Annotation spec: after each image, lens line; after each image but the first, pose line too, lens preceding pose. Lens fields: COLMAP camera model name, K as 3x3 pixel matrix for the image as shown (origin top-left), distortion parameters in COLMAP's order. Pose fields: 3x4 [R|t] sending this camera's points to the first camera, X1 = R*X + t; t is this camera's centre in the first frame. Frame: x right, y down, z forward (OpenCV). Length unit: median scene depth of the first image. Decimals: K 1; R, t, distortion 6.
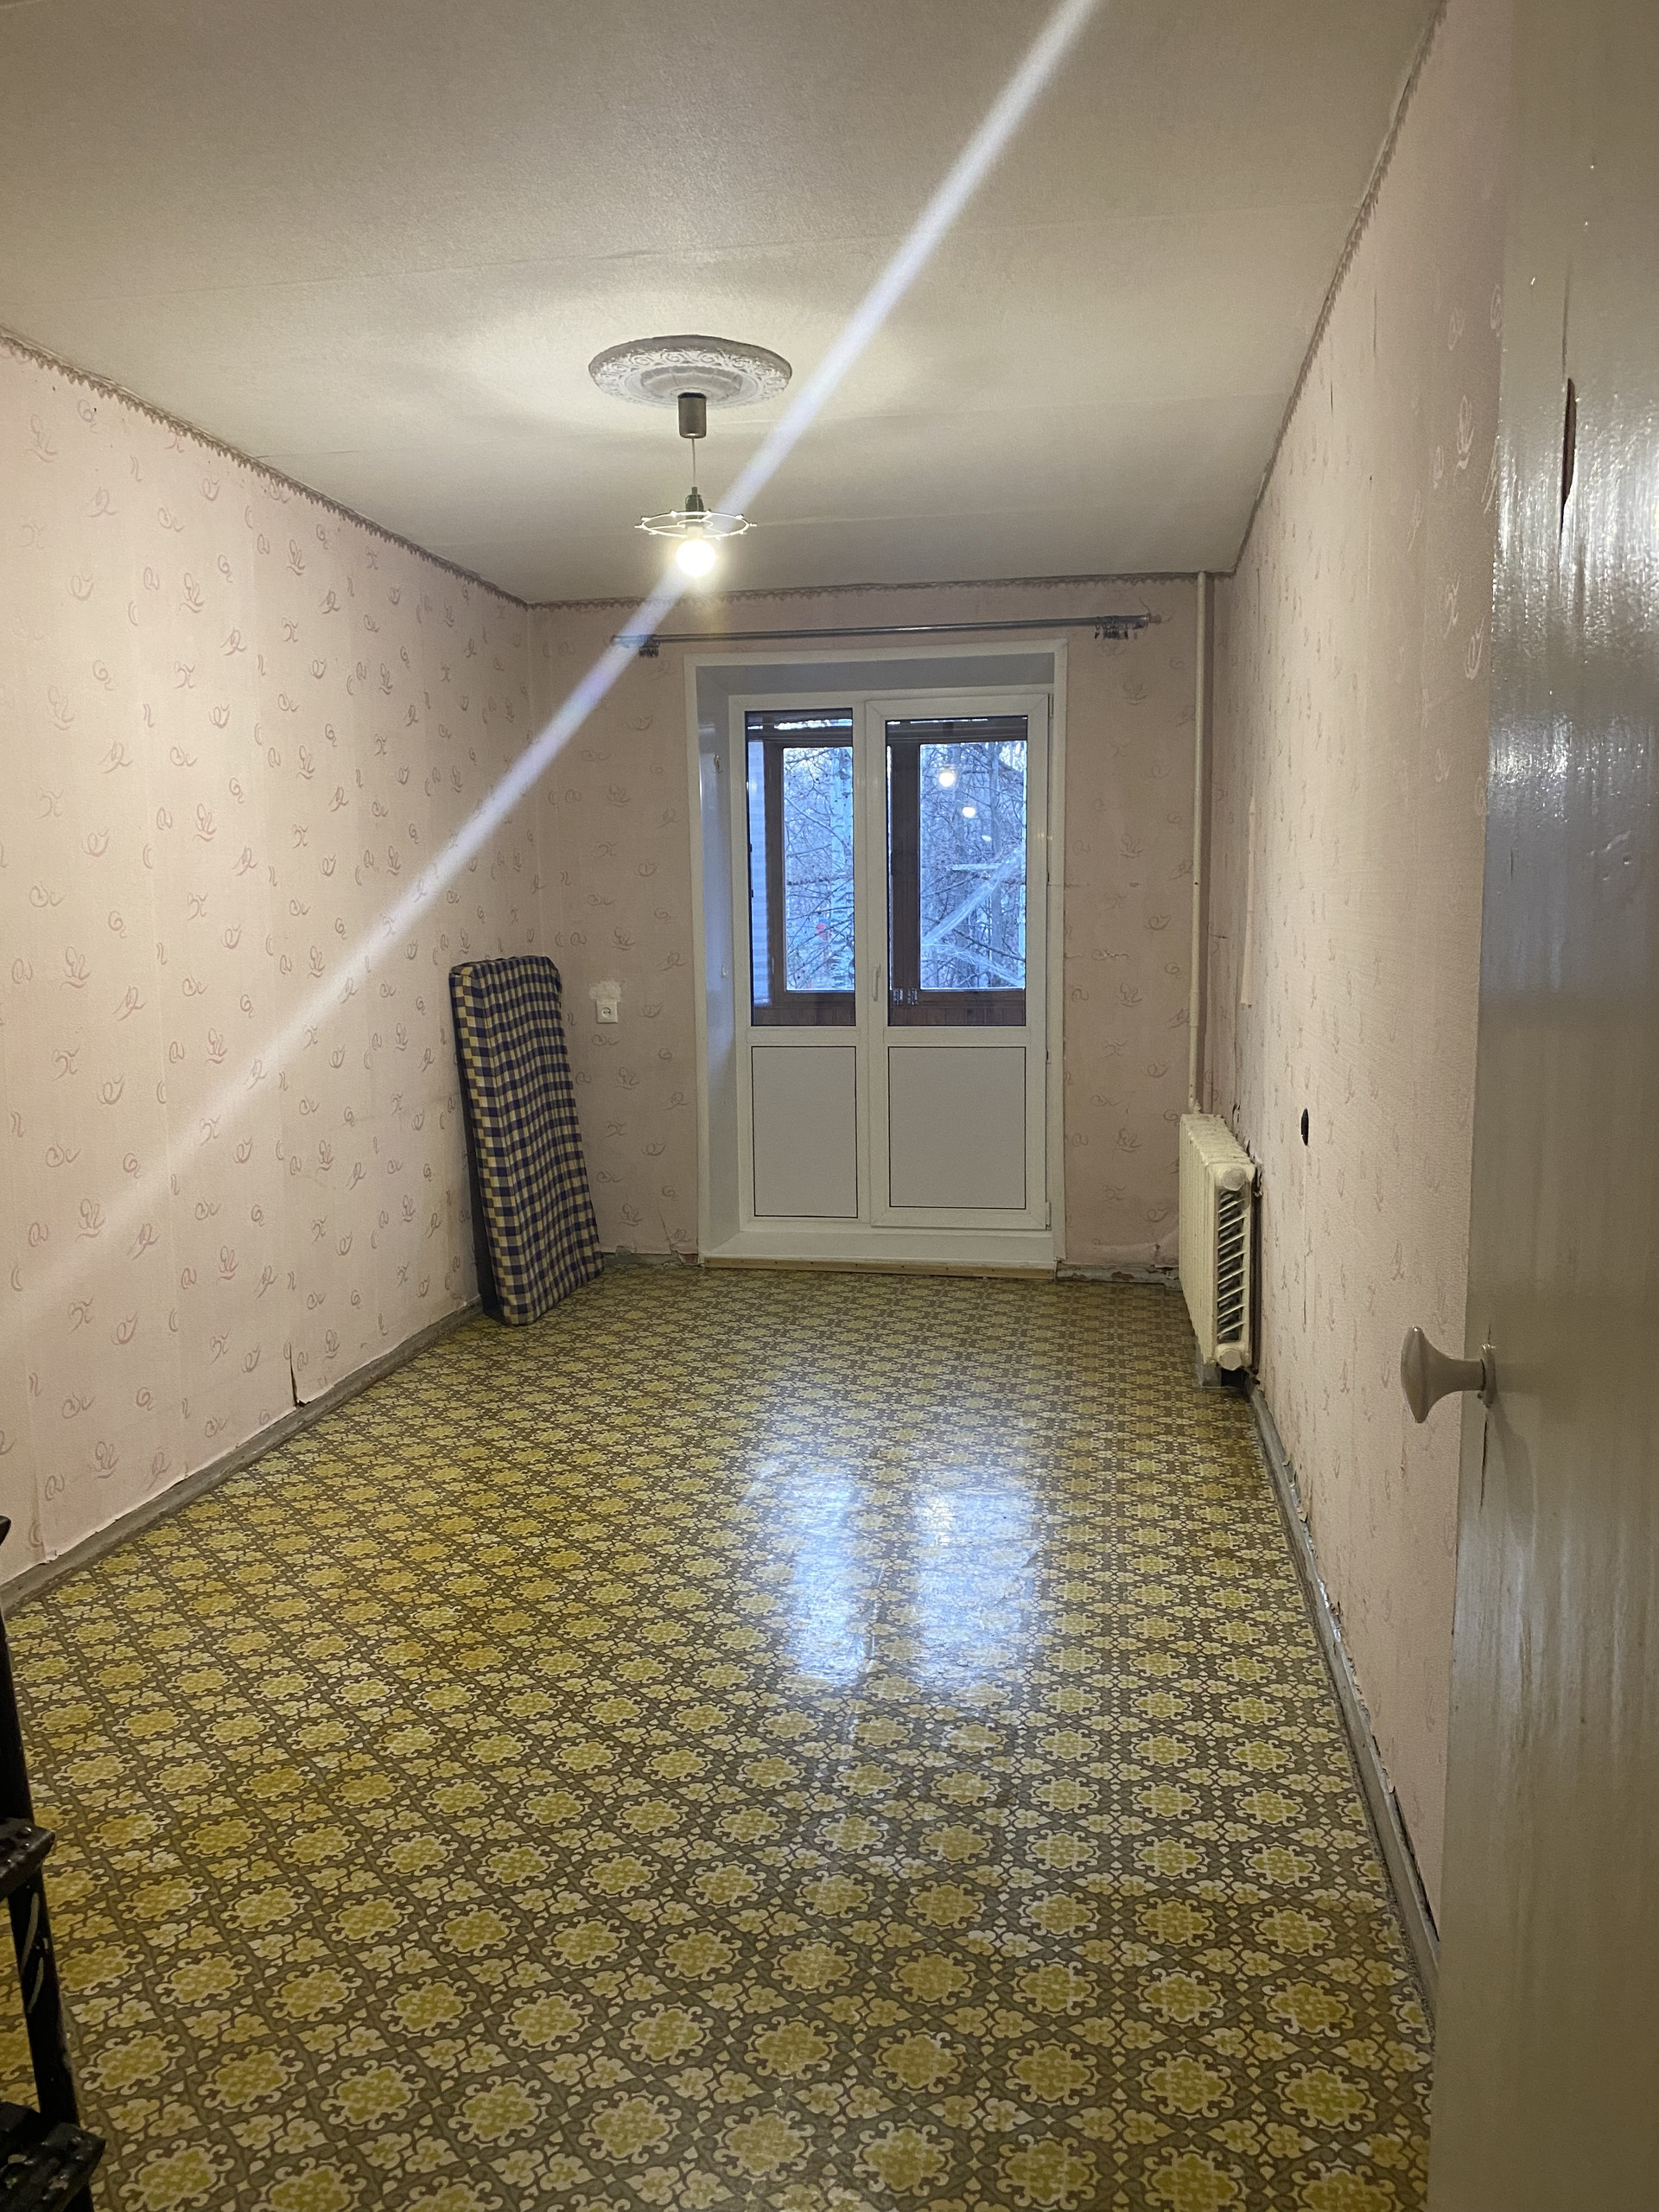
lens RADIAL K [[1667.4, 0, 829.9], [0, 1667.4, 1108.3], [0, 0, 1]] dist [-0.002725, -0.014171]
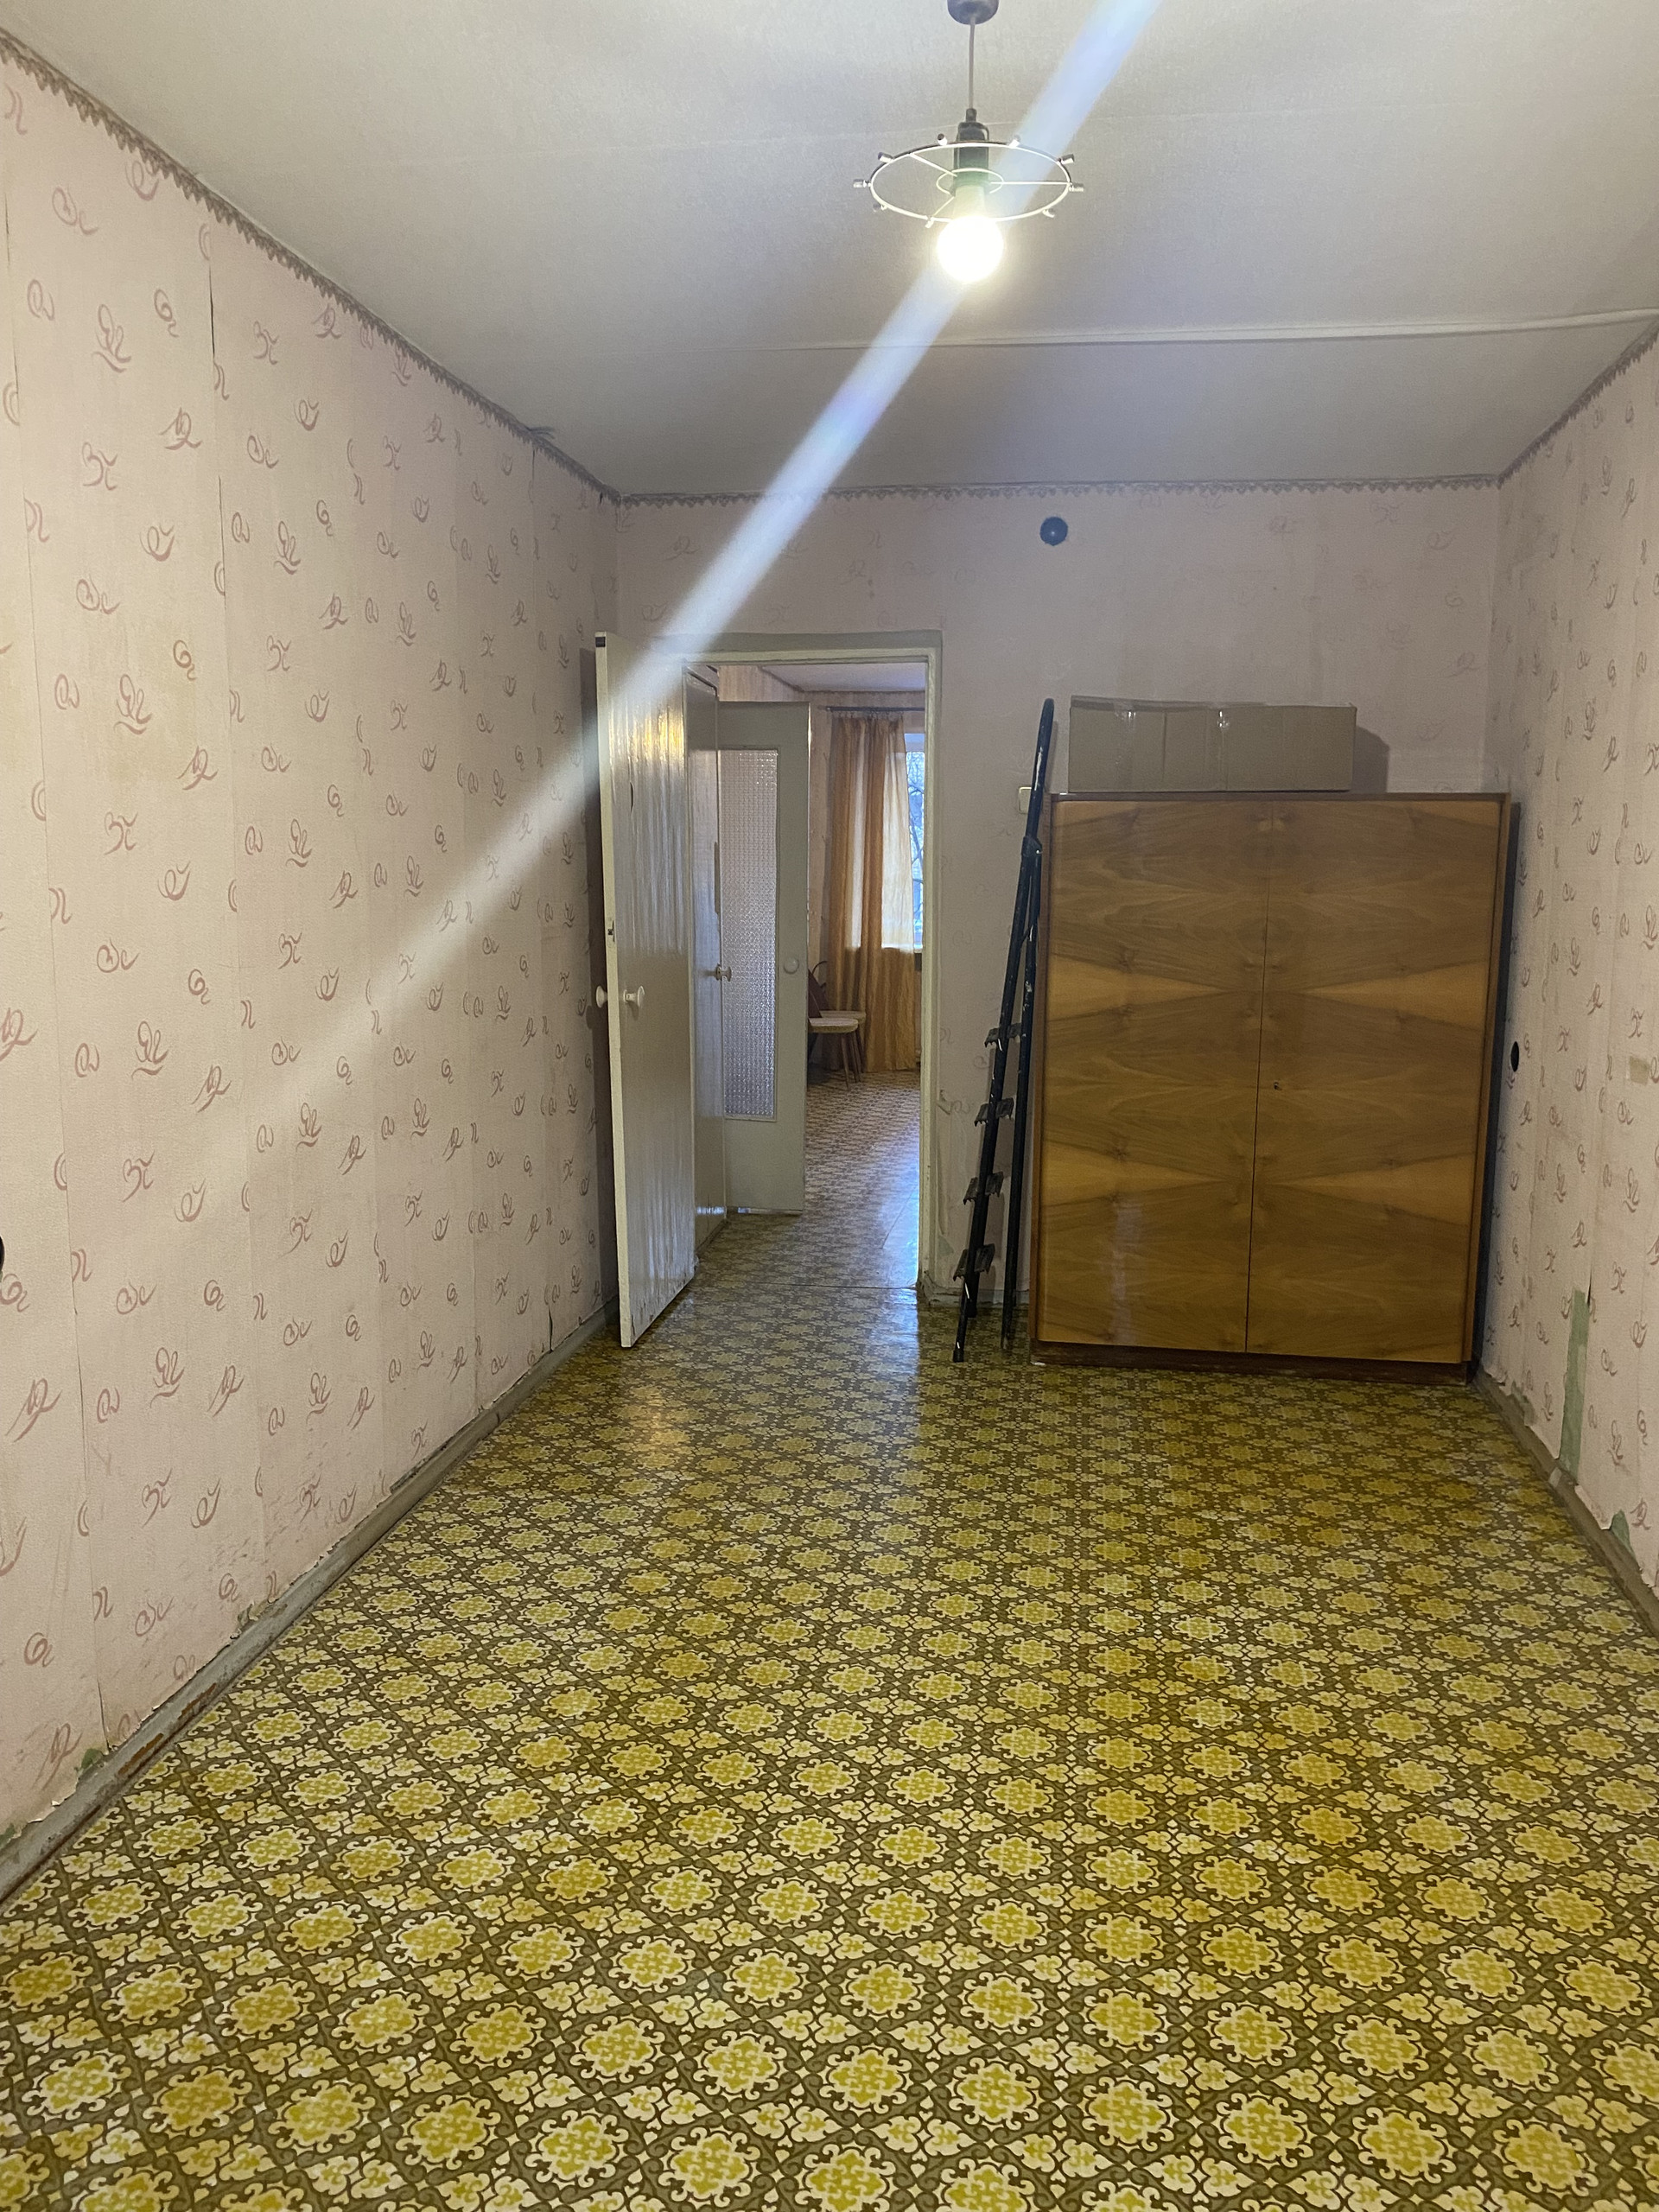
lens RADIAL K [[1667.4, 0, 829.9], [0, 1667.4, 1108.4], [0, 0, 1]] dist [-0.002725, -0.014171]
pose [[-0.999933, 0.006528, -0.009556, -0.030657], [0.003814, 0.965474, 0.260471, -0.226669], [0.010927, 0.260417, -0.965434, 1.749527]]
